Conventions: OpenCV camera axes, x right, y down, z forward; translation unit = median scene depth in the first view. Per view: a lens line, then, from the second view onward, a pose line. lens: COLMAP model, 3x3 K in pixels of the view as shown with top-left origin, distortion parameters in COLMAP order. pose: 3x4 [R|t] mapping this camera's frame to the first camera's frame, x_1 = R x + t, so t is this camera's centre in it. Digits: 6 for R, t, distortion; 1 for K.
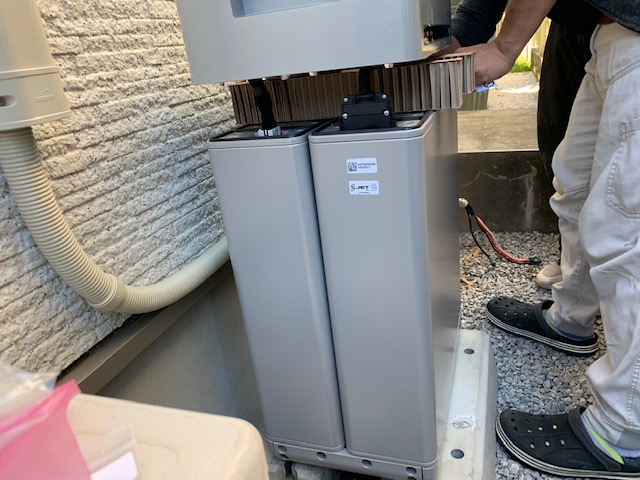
lens RADIAL K [[498.8, 0, 327.2], [0, 498.8, 233.7], [0, 0, 1]] dist [-0.009211, -0.002461]
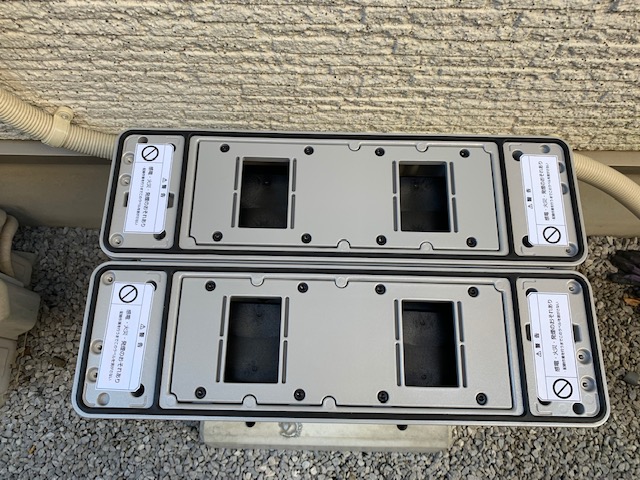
lens RADIAL K [[496.9, 0, 314.4], [0, 496.9, 241.3], [0, 0, 1]] dist [-0.015349, 0.005425]
pose [[0.292289, 0.938433, -0.184148, 0.158095], [-0.381096, 0.290904, 0.877577, -0.923976], [0.877116, -0.186328, 0.442661, 0.872306]]
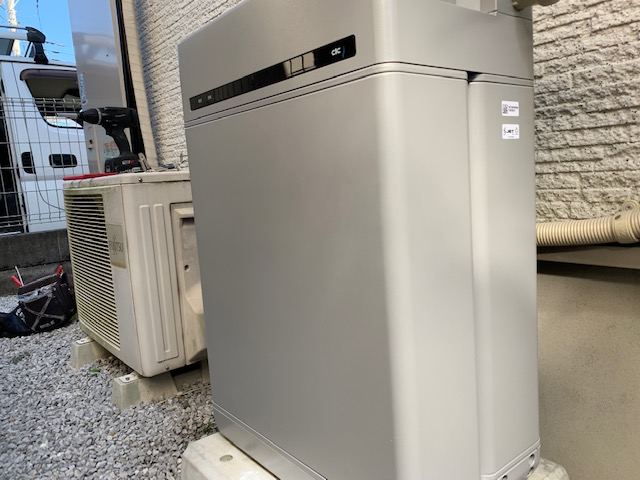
lens RADIAL K [[501.5, 0, 320.0], [0, 501.5, 240.0], [0, 0, 1]] dist [0.001534, -0.004497]
pose [[-0.534052, 0.253078, -0.806684, 1.069604], [-0.176493, 0.899752, 0.399120, -0.477422], [0.826824, 0.355525, -0.435848, 1.784975]]
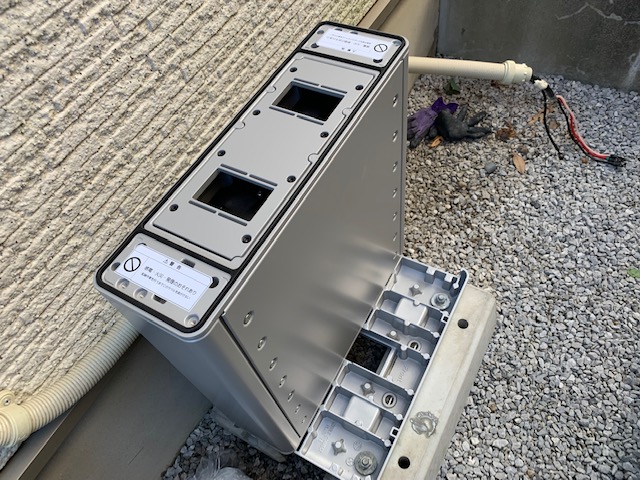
lens RADIAL K [[493.2, 0, 316.5], [0, 493.2, 233.3], [0, 0, 1]] dist [-0.037980, 0.042618]
pose [[0.981617, 0.148712, -0.119639, 0.165810], [-0.052874, 0.814177, 0.578205, -0.672880], [0.183393, -0.561250, 0.807072, 0.502144]]
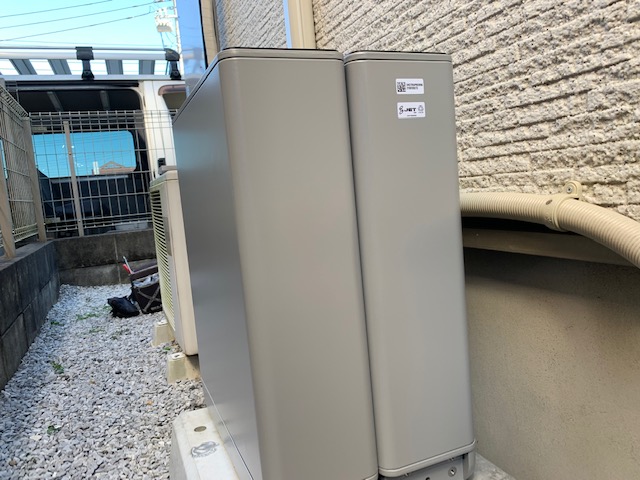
lens RADIAL K [[498.8, 0, 327.2], [0, 498.8, 233.7], [0, 0, 1]] dist [-0.009211, -0.002461]
pose [[-0.733364, 0.235345, -0.637801, 0.800895], [-0.076818, 0.903474, 0.421704, -0.511106], [0.675482, 0.358257, -0.644497, 2.139530]]
